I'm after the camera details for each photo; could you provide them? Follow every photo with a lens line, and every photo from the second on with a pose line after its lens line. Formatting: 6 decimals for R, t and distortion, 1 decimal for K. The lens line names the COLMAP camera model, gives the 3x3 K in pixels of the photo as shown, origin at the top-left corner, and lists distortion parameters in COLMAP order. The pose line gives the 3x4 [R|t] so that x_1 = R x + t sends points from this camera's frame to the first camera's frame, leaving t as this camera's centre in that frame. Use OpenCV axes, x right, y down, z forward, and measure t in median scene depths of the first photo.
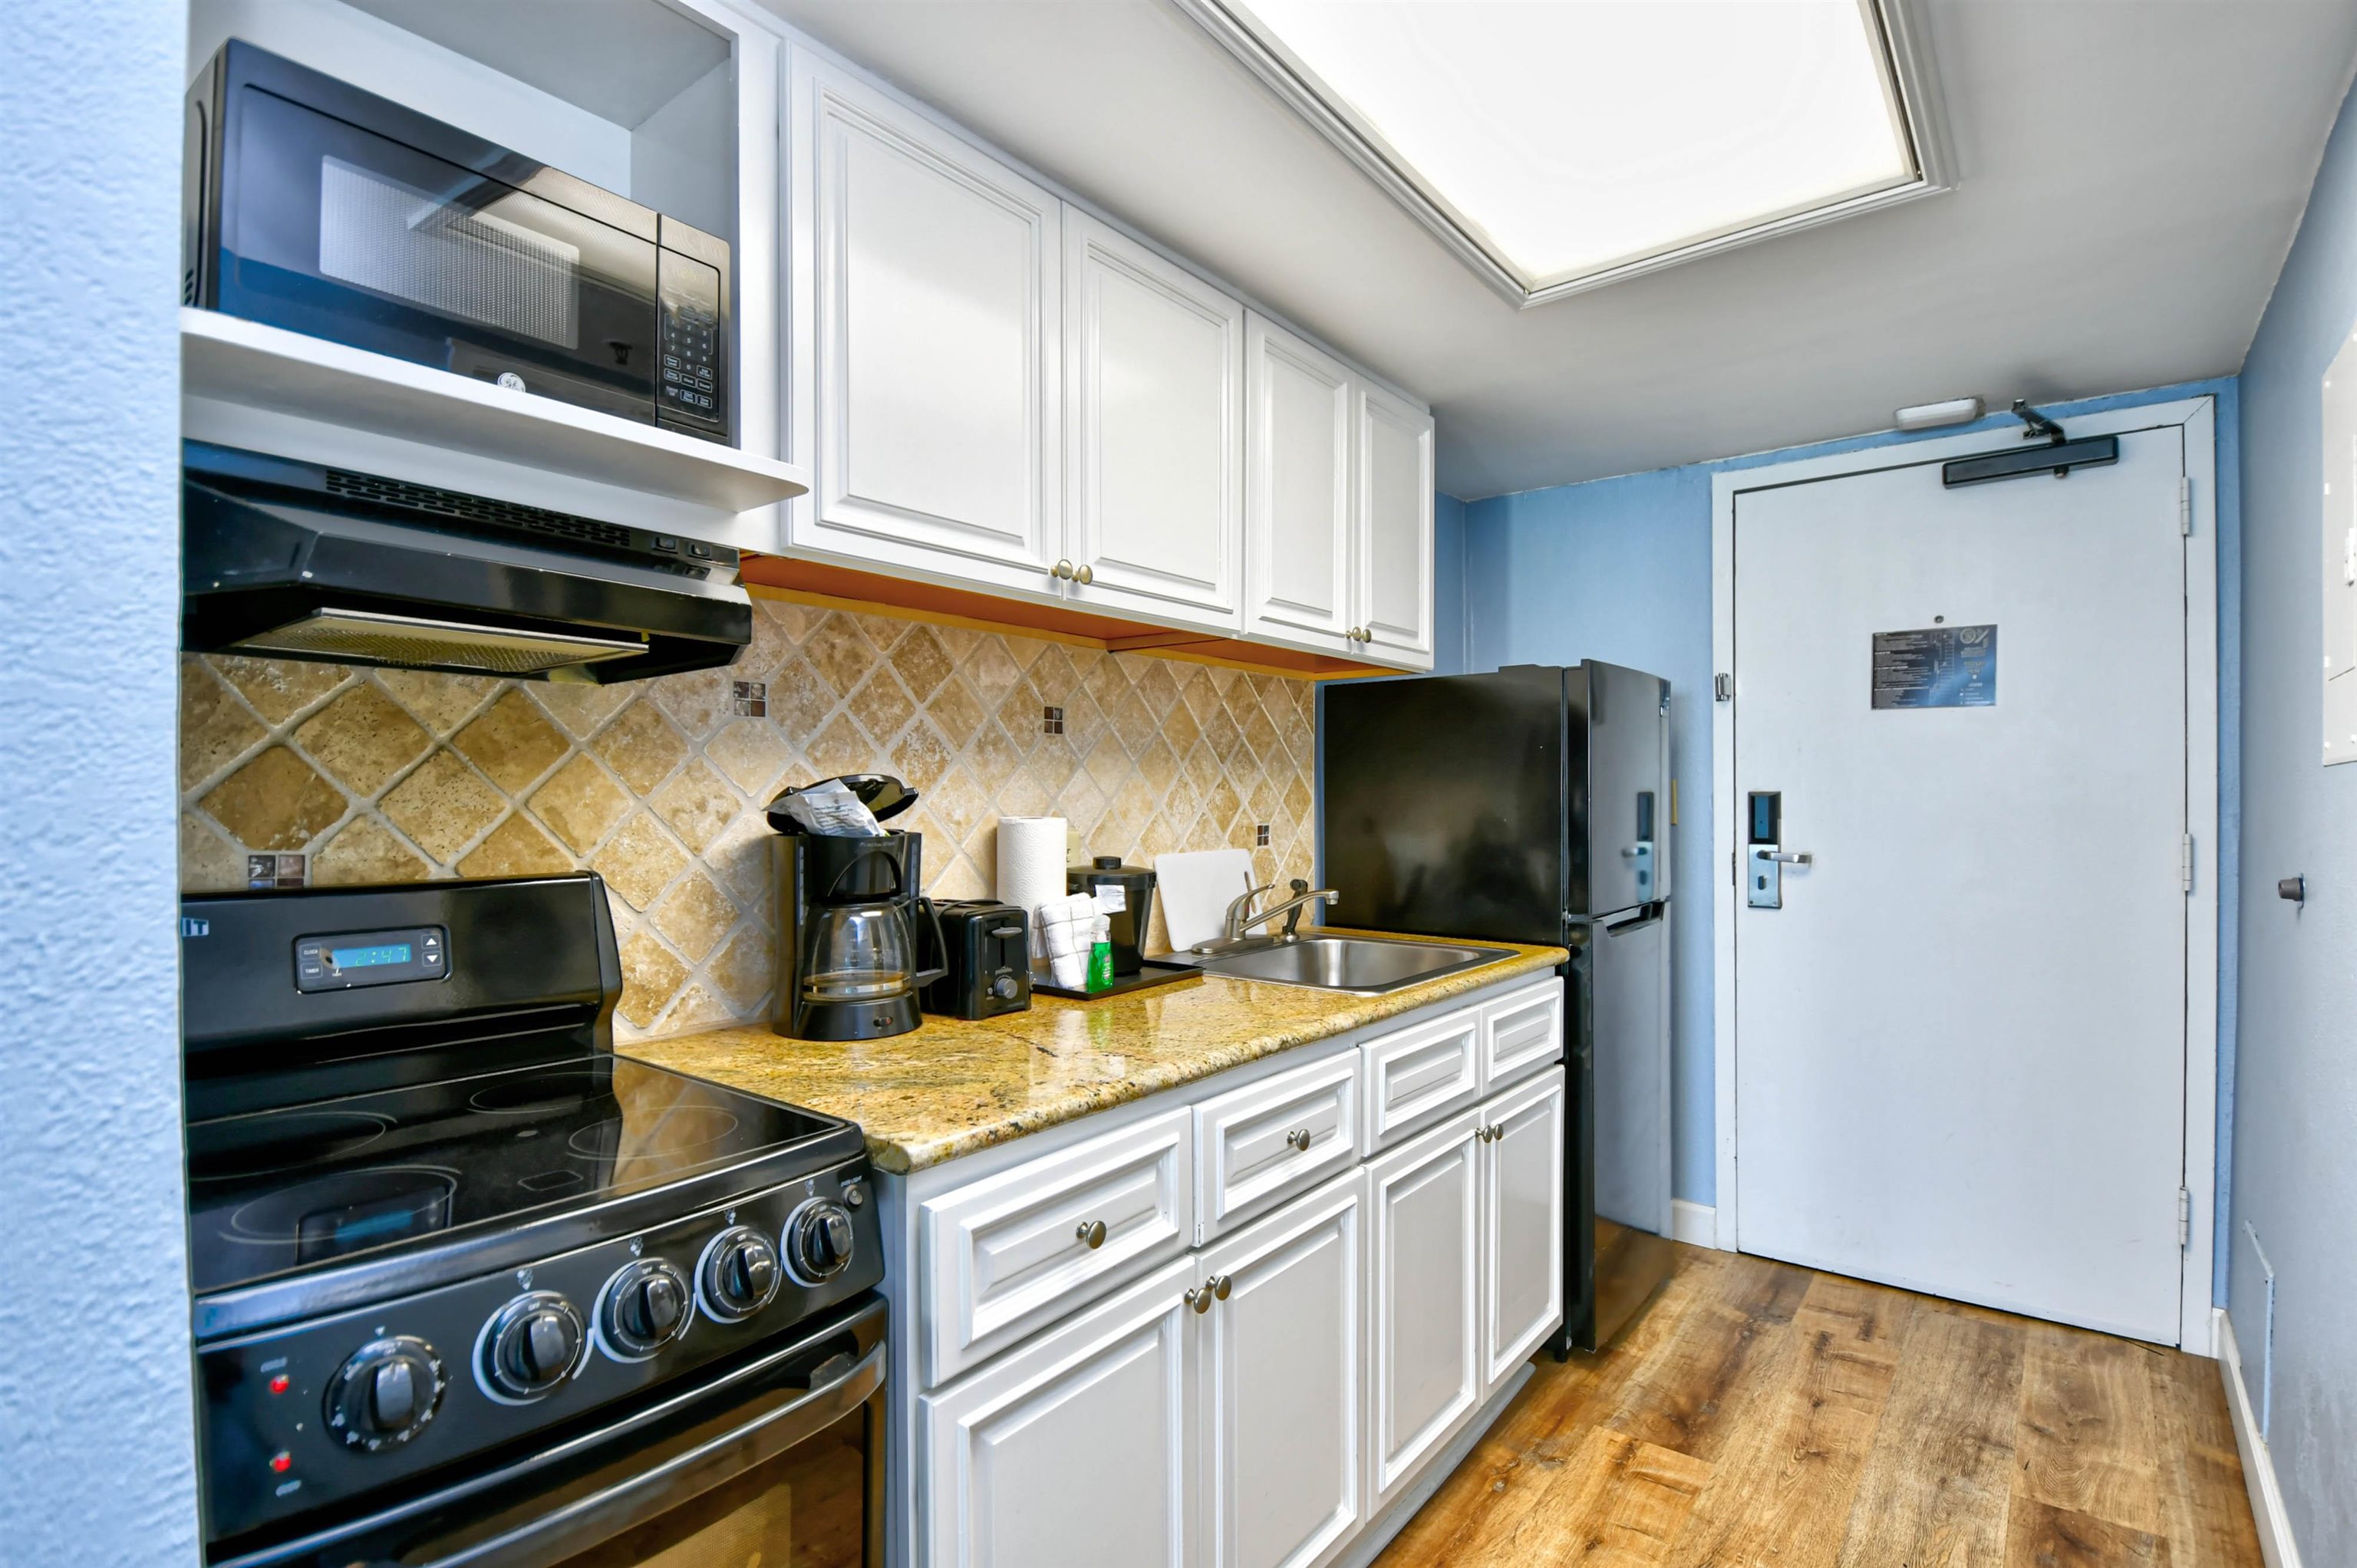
lens RADIAL K [[1120.6, 0, 1179.0], [0, 1120.6, 774.7], [0, 0, 1]] dist [0.002562, -0.000072]
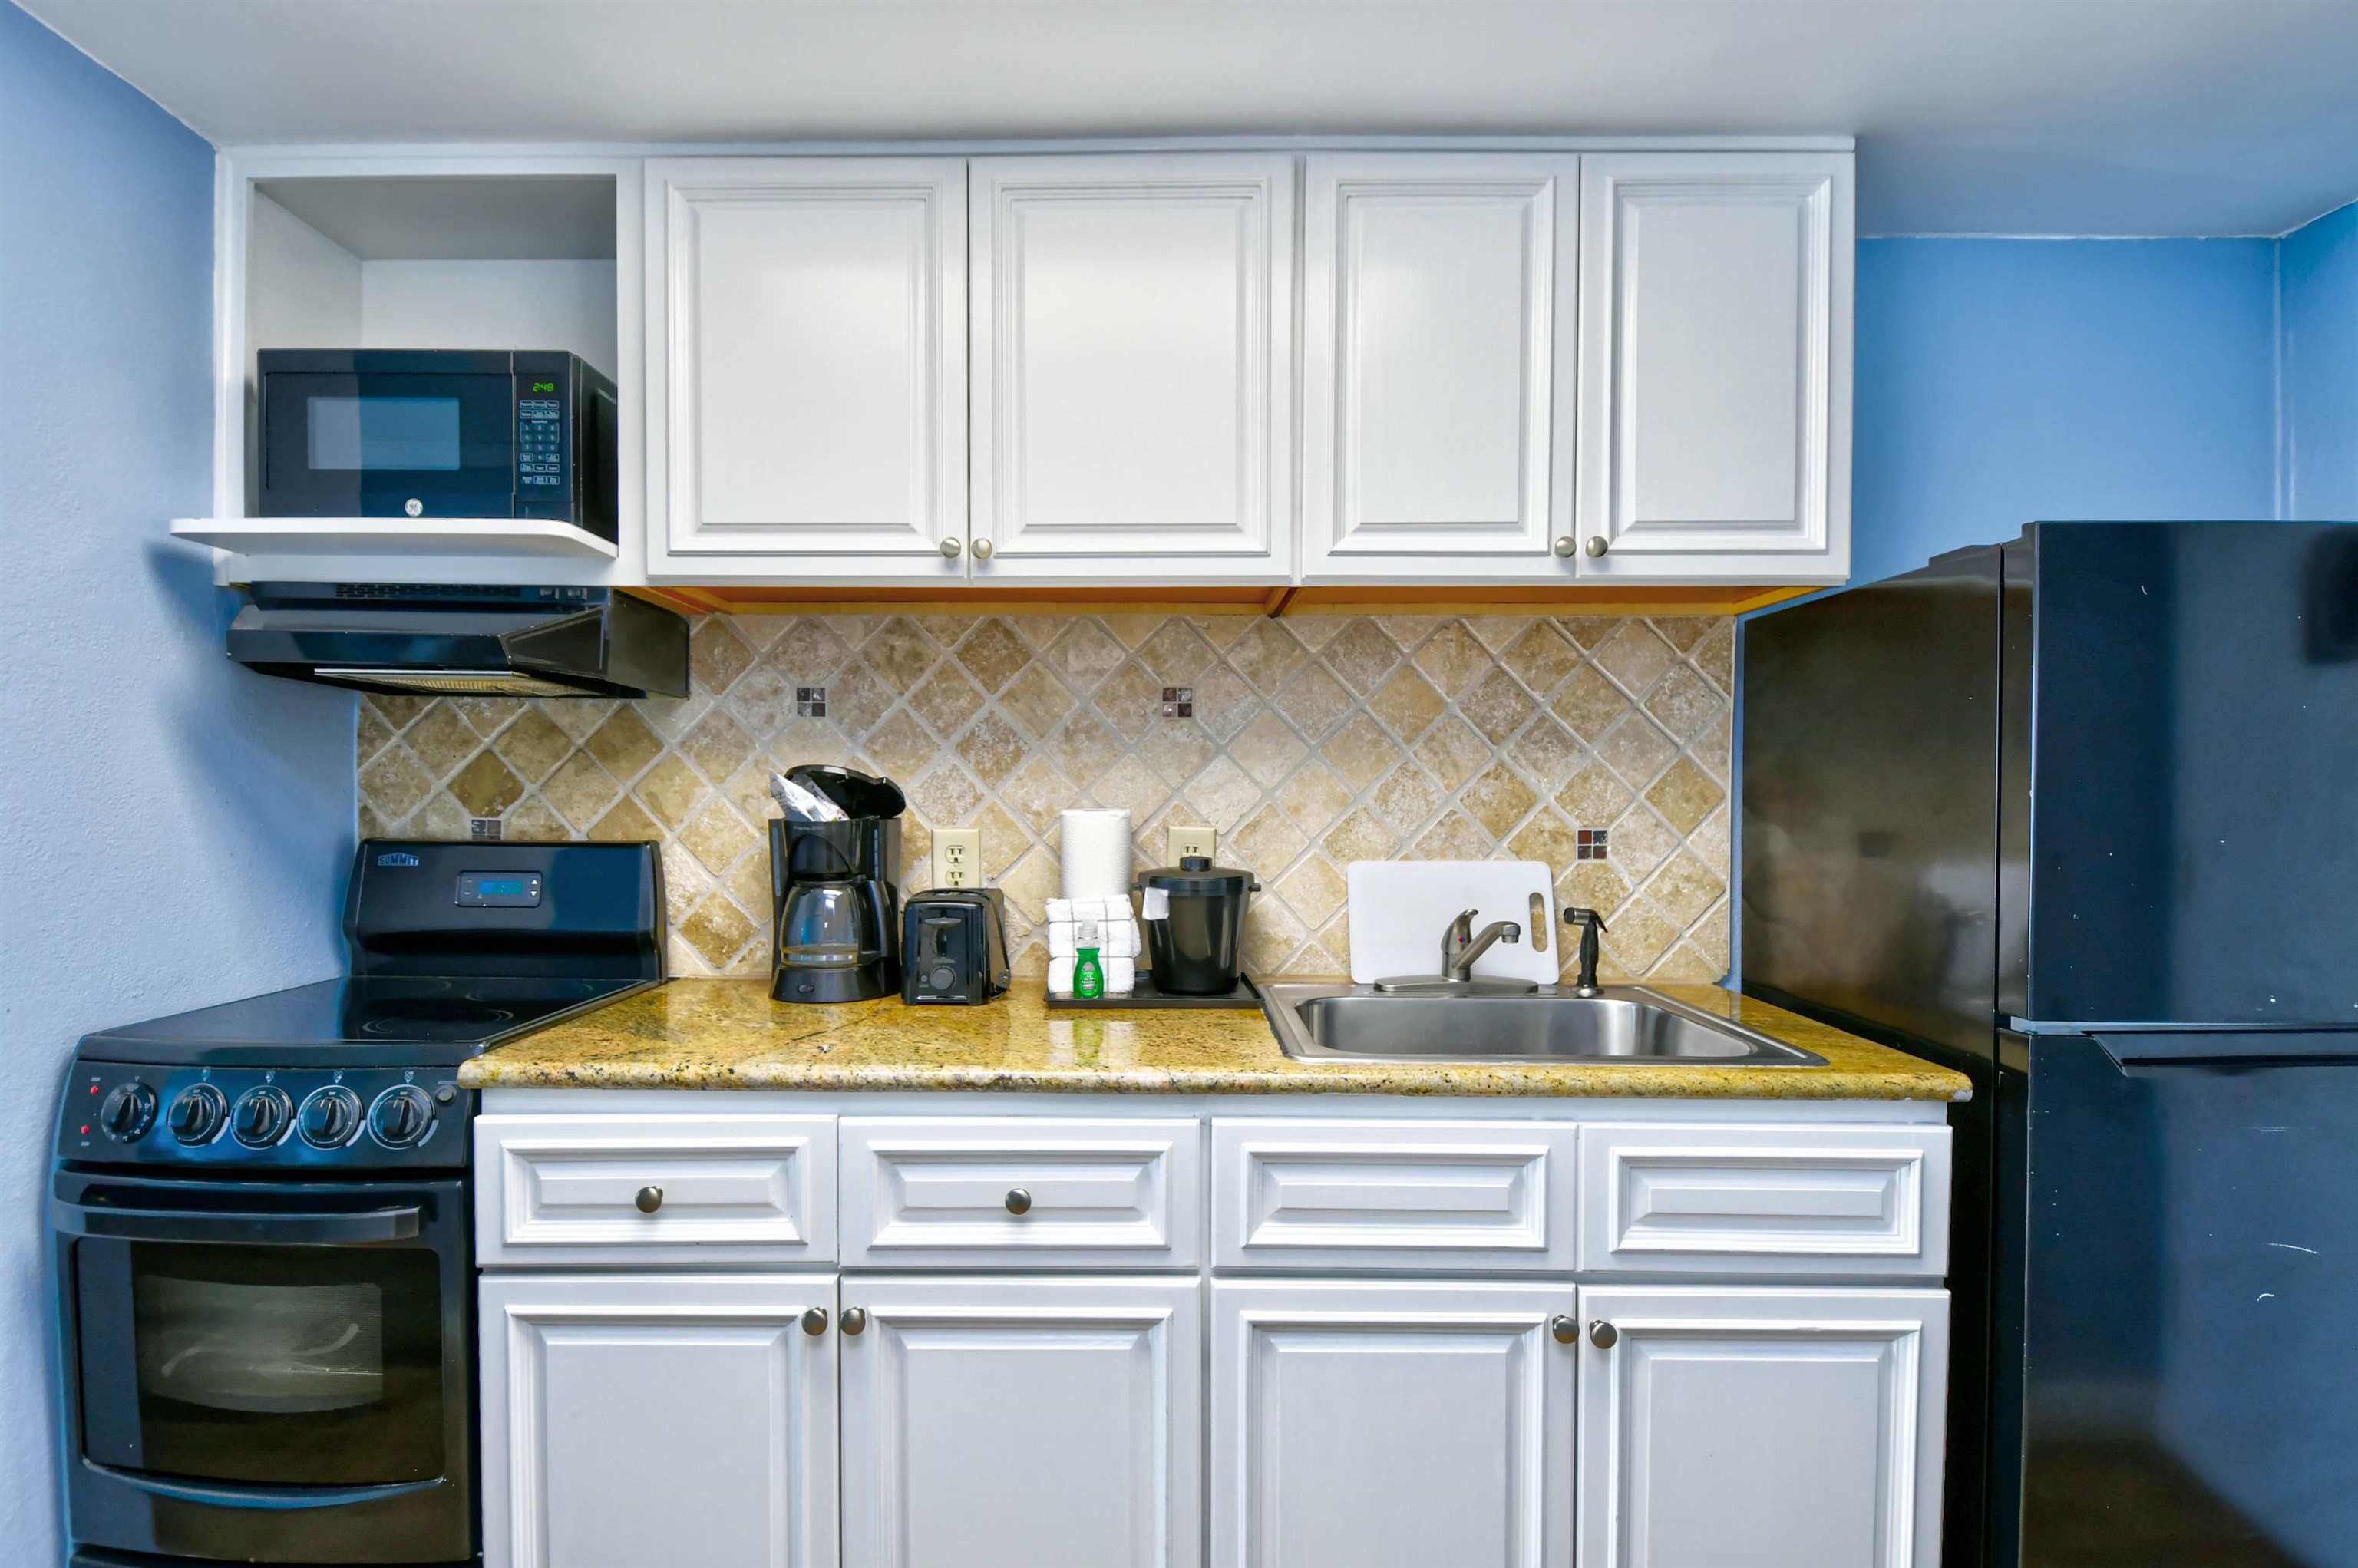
lens RADIAL K [[1209.5, 0, 1179.0], [0, 1209.5, 784.0], [0, 0, 1]] dist [-0.001548, -0.000201]
pose [[0.614480, -0.001444, -0.788931, 0.805823], [0.009448, 0.999940, 0.005528, 0.013927], [0.788876, -0.010851, 0.614457, 0.502642]]
